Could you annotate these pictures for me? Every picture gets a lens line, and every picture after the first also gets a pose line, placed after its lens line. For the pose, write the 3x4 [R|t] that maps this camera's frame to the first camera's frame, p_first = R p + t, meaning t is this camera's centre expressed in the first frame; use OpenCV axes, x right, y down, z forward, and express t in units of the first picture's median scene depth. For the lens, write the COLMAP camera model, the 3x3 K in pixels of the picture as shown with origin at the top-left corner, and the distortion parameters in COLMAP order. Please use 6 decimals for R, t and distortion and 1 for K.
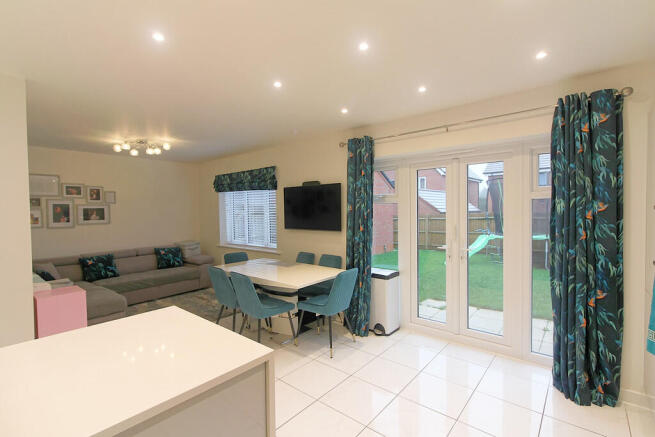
lens RADIAL K [[301.2, 0, 327.5], [0, 301.2, 218.5], [0, 0, 1]] dist [0.000499, 0.000075]
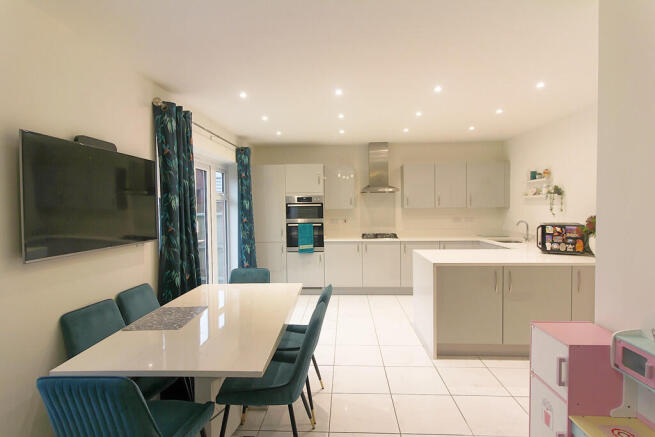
lens RADIAL K [[335.2, 0, 327.5], [0, 335.2, 218.5], [0, 0, 1]] dist [-0.000249, -0.000073]
pose [[-0.607824, -0.007984, 0.794032, -0.819323], [0.042153, 0.998215, 0.042305, -0.016790], [-0.792952, 0.059184, -0.606402, 1.307868]]
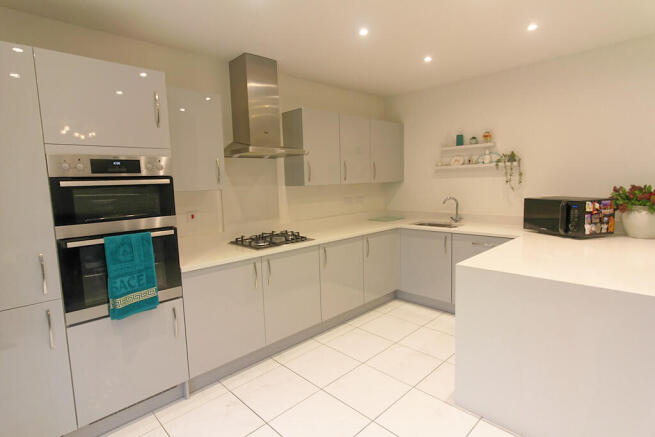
lens RADIAL K [[339.3, 0, 327.5], [0, 339.3, 218.5], [0, 0, 1]] dist [0.013874, 0.000003]
pose [[-0.995449, 0.035275, 0.088531, 0.115834], [0.047351, 0.989264, 0.138254, -0.020438], [-0.082703, 0.141816, -0.986432, 0.969427]]
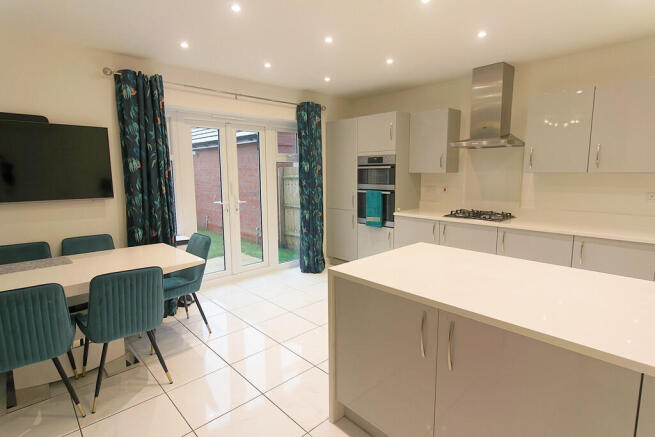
lens RADIAL K [[339.3, 0, 327.5], [0, 339.3, 218.5], [0, 0, 1]] dist [0.013874, 0.000003]
pose [[0.100428, -0.127215, 0.986778, -0.802619], [0.032954, 0.991673, 0.124493, 0.009192], [-0.994398, 0.020015, 0.103784, 0.476038]]
